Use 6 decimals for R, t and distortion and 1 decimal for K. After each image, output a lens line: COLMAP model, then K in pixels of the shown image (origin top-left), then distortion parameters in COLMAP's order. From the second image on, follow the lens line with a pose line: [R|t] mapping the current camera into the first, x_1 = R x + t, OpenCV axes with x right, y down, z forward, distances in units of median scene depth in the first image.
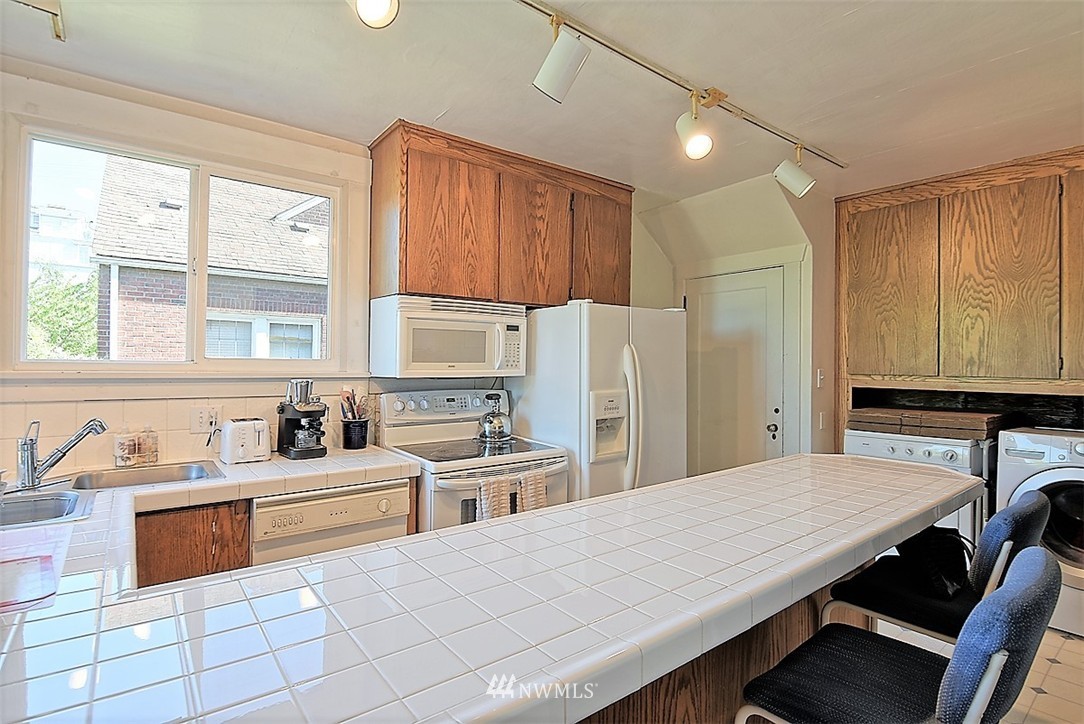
lens RADIAL K [[527.3, 0, 538.3], [0, 527.3, 358.5], [0, 0, 1]] dist [-0.006149, -0.010474]
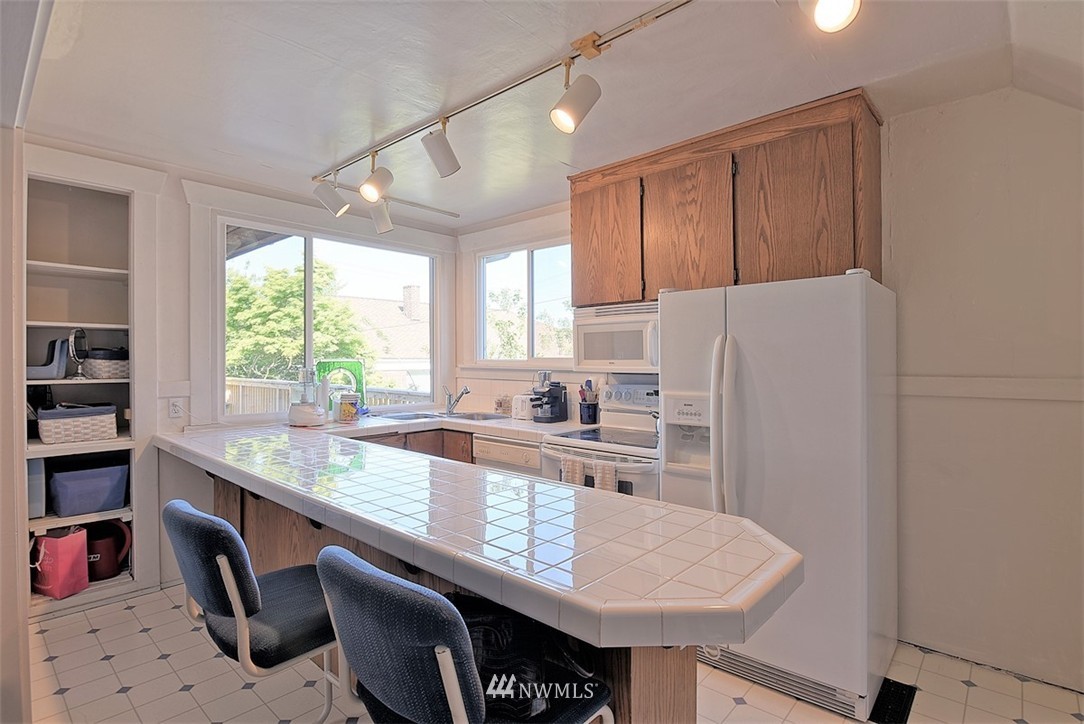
lens RADIAL K [[527.3, 0, 538.3], [0, 527.3, 358.5], [0, 0, 1]] dist [-0.006149, -0.010474]
pose [[0.174178, -0.006320, -0.984694, 0.941734], [0.008920, 0.999948, -0.004840, 0.008987], [0.984674, -0.007941, 0.174225, 0.631276]]
